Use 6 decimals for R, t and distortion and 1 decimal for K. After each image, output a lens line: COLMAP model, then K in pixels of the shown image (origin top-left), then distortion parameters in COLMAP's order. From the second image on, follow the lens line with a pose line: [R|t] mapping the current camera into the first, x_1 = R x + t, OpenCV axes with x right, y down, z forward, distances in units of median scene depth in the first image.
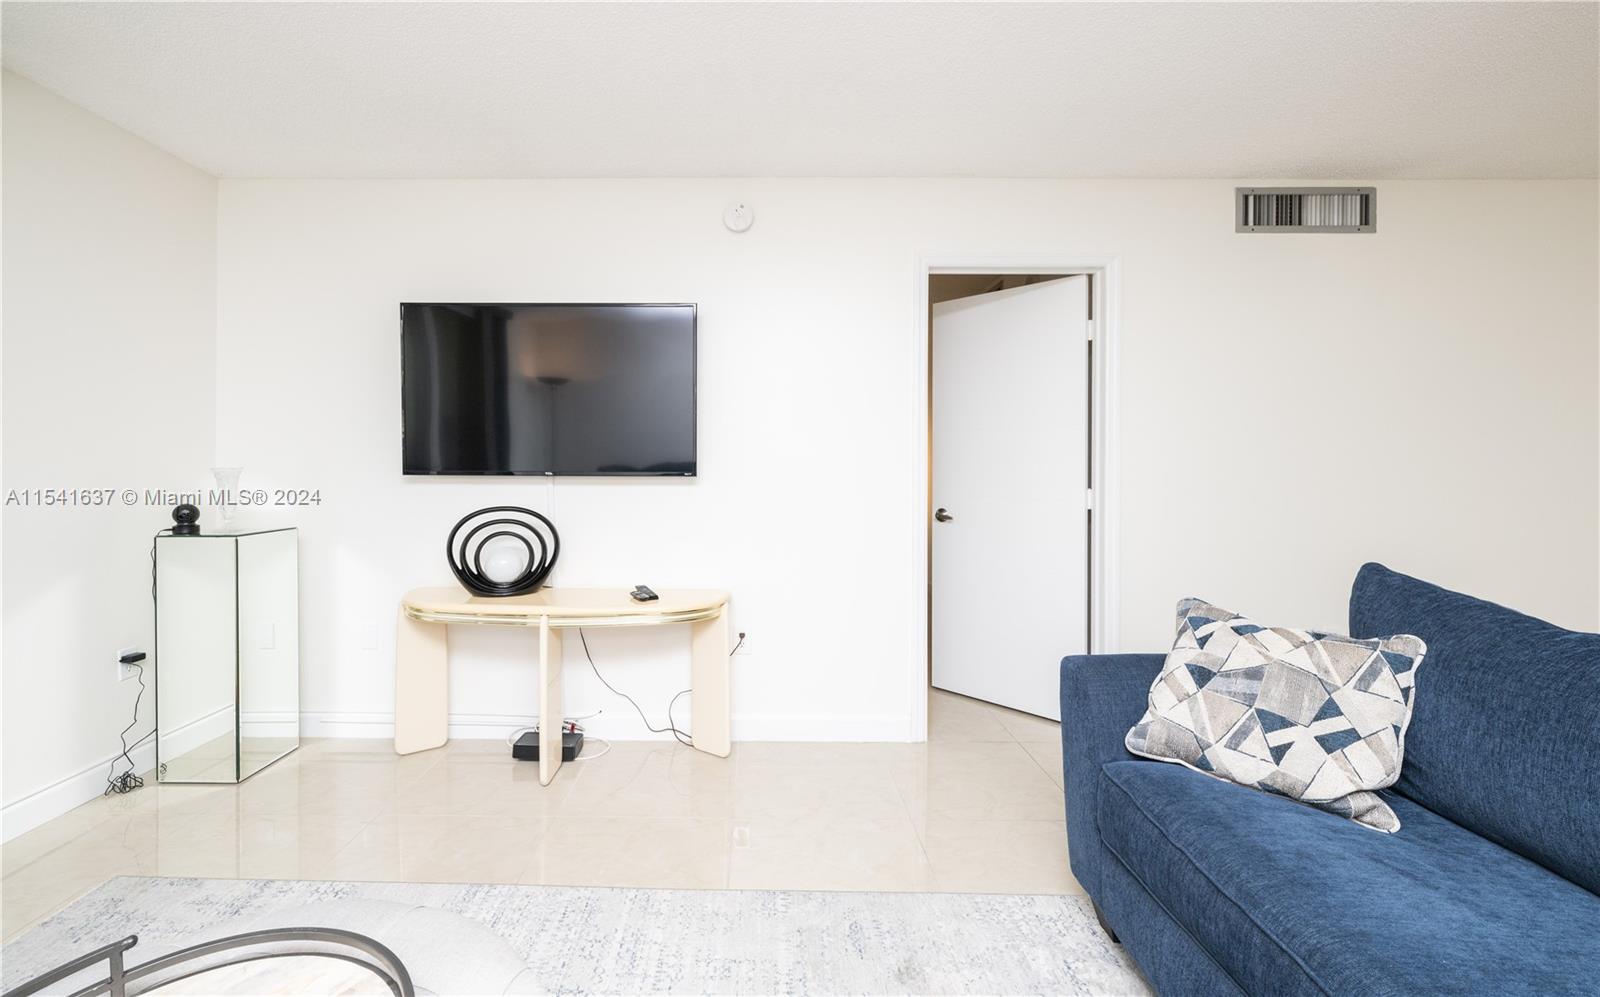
lens RADIAL K [[645.9, 0, 756.1], [0, 645.9, 464.0], [0, 0, 1]] dist [-0.002651, 0.000379]
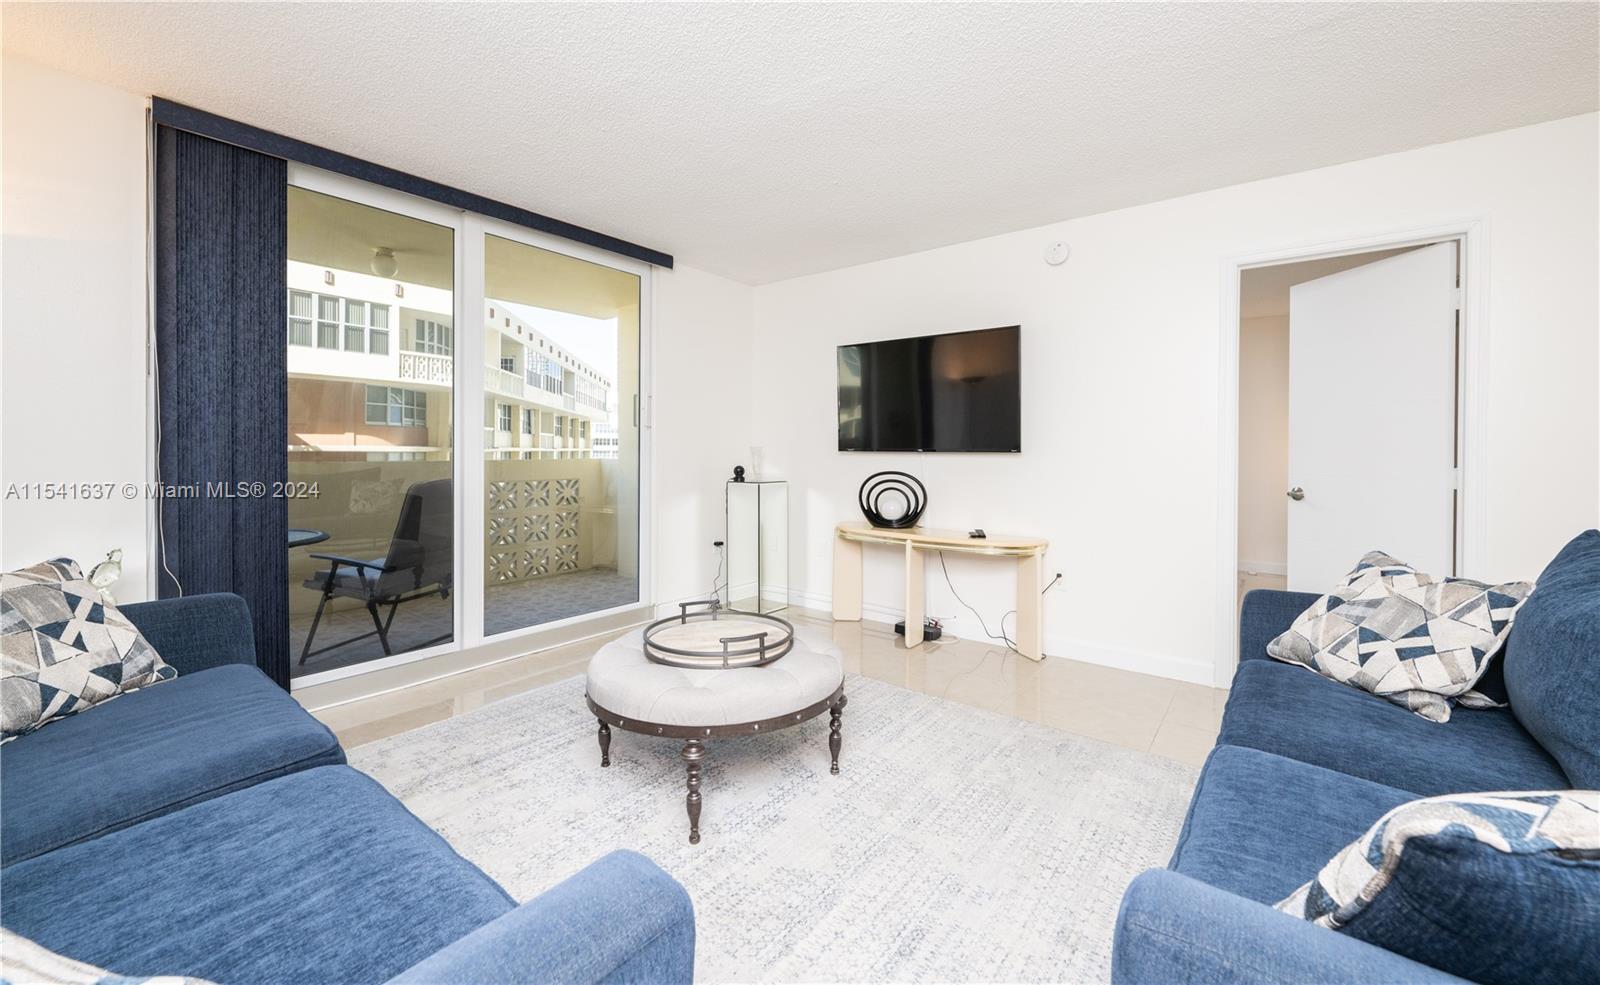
lens RADIAL K [[644.4, 0, 785.2], [0, 644.4, 451.1], [0, 0, 1]] dist [0.019080, 0.000381]
pose [[0.787388, 0.001050, -0.616457, 0.404412], [-0.003667, 0.999989, -0.002980, 0.025011], [0.616447, 0.004607, 0.787383, -0.424128]]
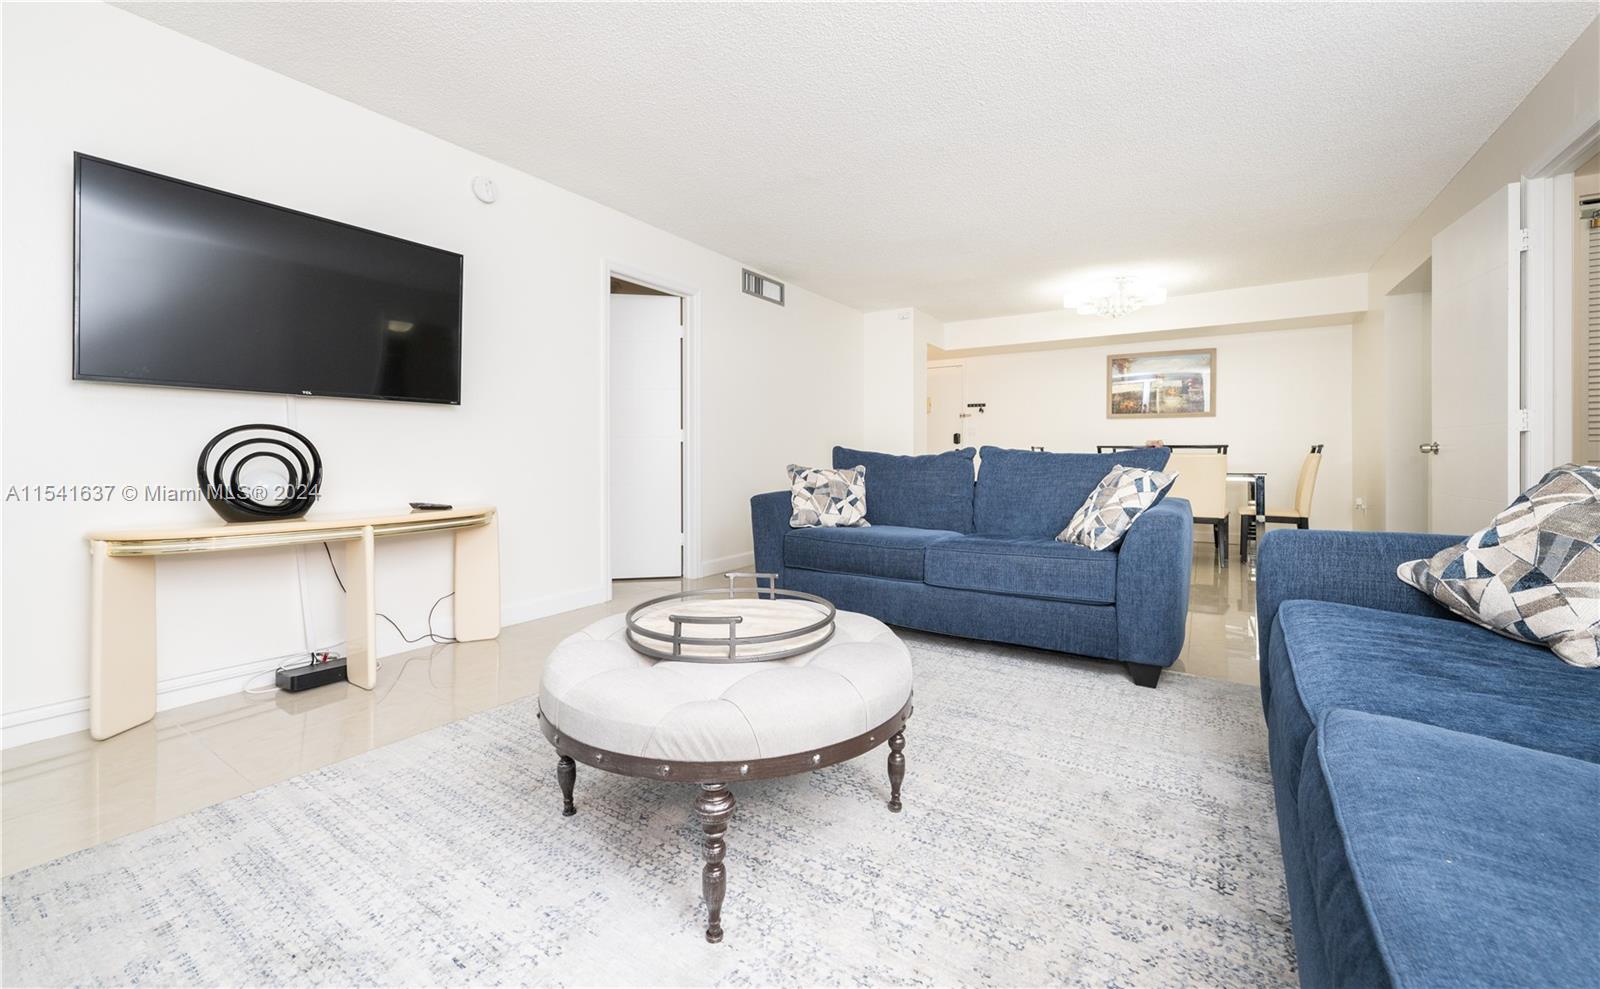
lens RADIAL K [[644.4, 0, 799.9], [0, 644.4, 450.3], [0, 0, 1]] dist [0.019080, 0.000381]
pose [[0.530776, 0.000727, 0.847512, -0.851554], [0.004107, 0.999986, -0.003430, 0.121014], [-0.847502, 0.005302, 0.530765, -0.142475]]
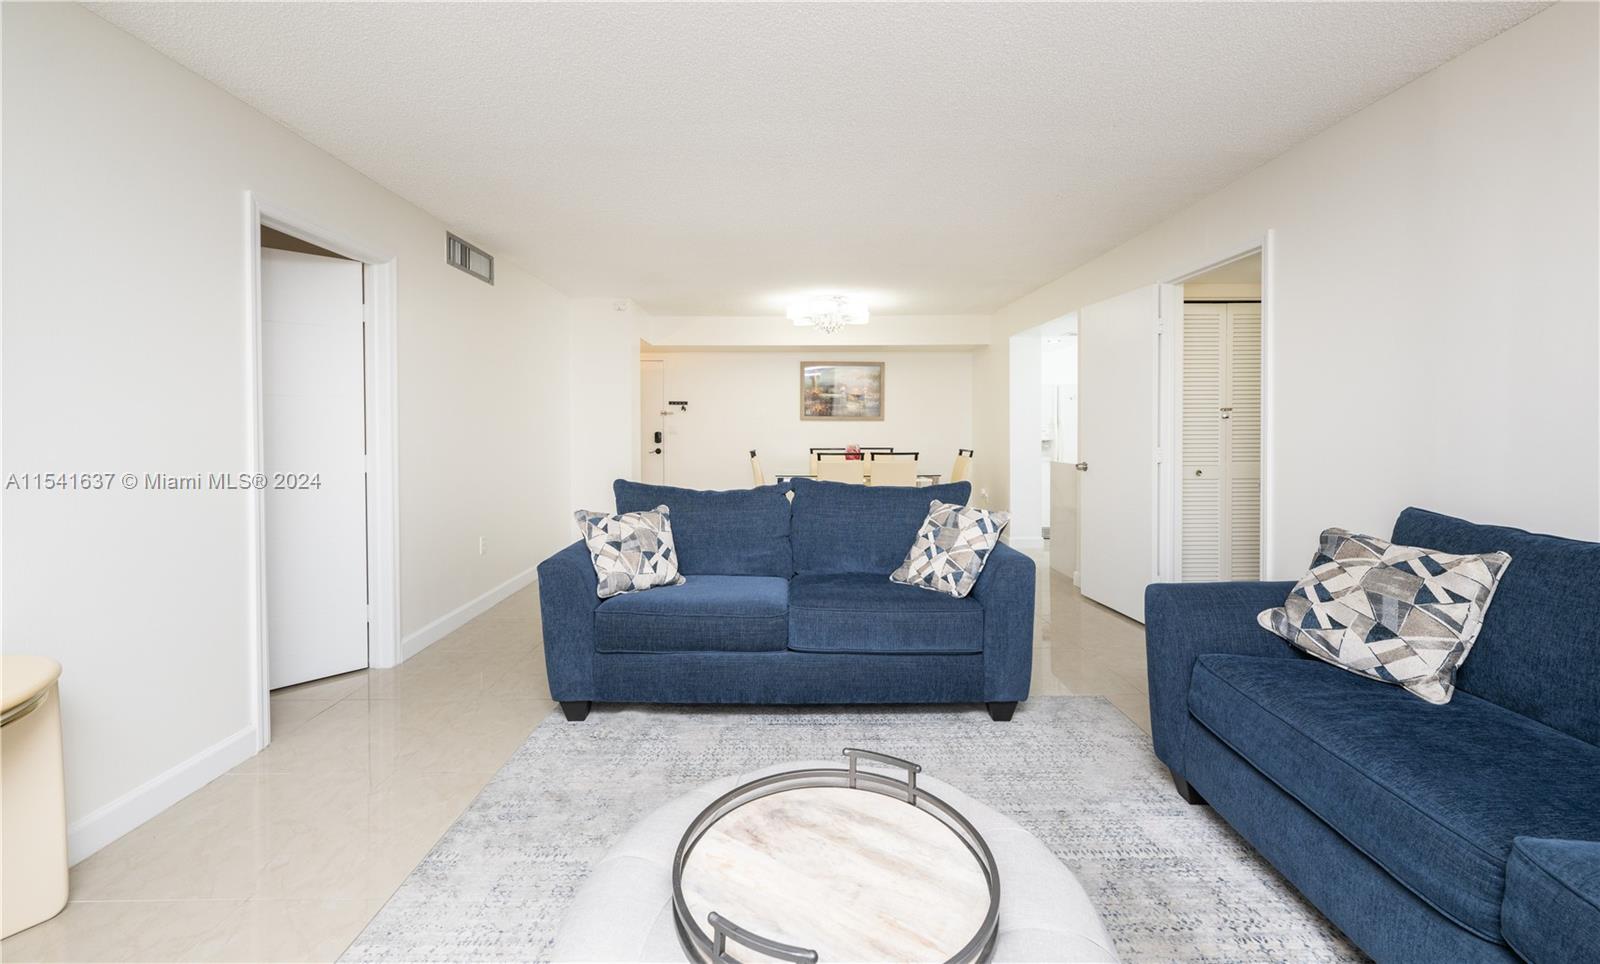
lens RADIAL K [[640.6, 0, 798.3], [0, 640.6, 429.6], [0, 0, 1]] dist [0.004287, 0.000065]
pose [[-0.028185, -0.012051, 0.999530, -0.749858], [0.003526, 0.999920, 0.012156, -0.017857], [-0.999596, 0.003867, -0.028141, 0.334768]]
